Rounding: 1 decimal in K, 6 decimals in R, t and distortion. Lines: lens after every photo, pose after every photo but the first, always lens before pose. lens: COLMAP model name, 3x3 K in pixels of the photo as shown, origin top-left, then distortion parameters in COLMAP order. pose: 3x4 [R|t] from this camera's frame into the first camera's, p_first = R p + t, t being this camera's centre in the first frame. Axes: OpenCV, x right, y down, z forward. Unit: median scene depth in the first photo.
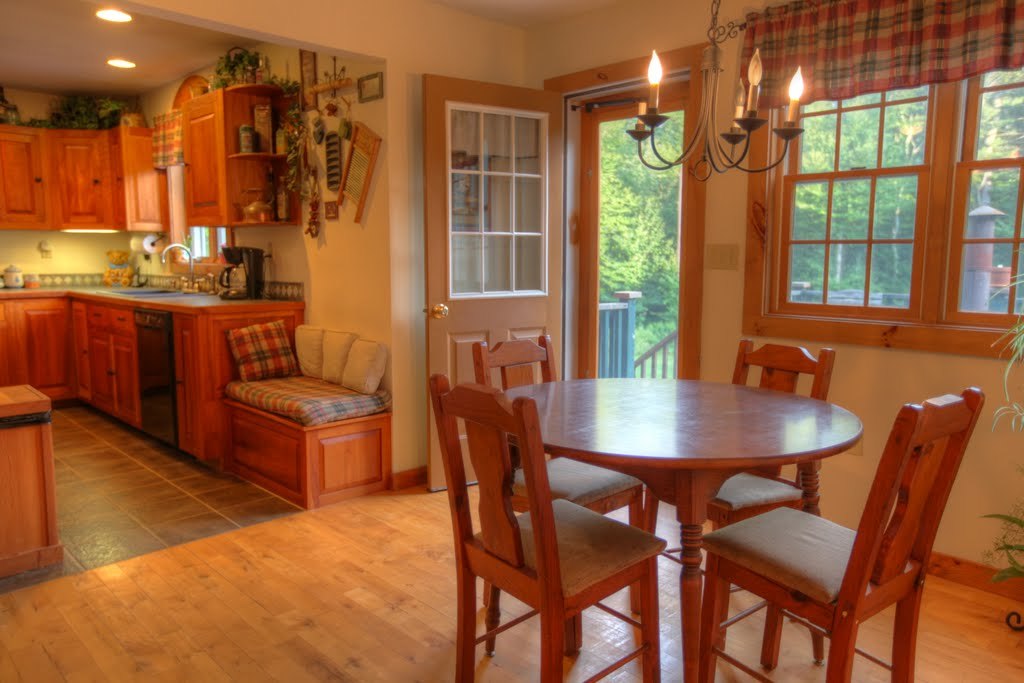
lens RADIAL K [[726.4, 0, 512.0], [0, 726.4, 341.5], [0, 0, 1]] dist [-0.025654, 0.059752]
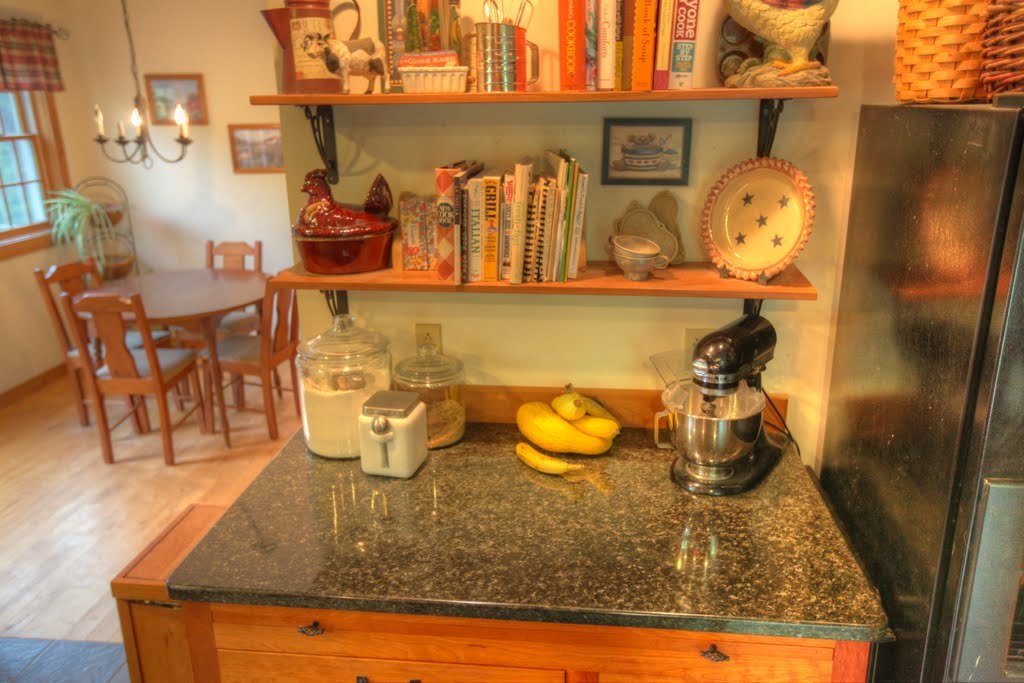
lens RADIAL K [[789.6, 0, 512.0], [0, 789.6, 341.5], [0, 0, 1]] dist [-0.036912, 0.102432]
pose [[-0.634153, -0.234094, 0.736919, -0.909660], [0.101005, 0.919820, 0.379115, -0.230573], [-0.766582, 0.314849, -0.559663, 0.733156]]
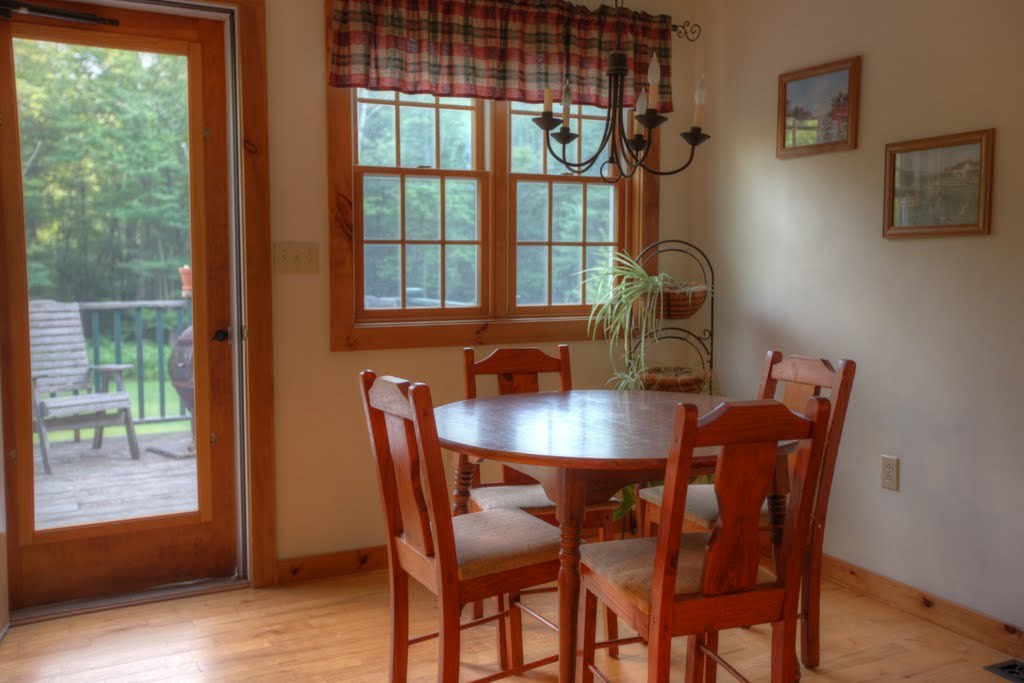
lens RADIAL K [[962.7, 0, 512.0], [0, 962.7, 341.5], [0, 0, 1]] dist [0.046414, 0.004168]
pose [[0.292667, -0.090850, 0.951889, -0.500290], [0.115147, 0.991581, 0.059235, -0.047252], [-0.949256, 0.092271, 0.300664, 0.352487]]
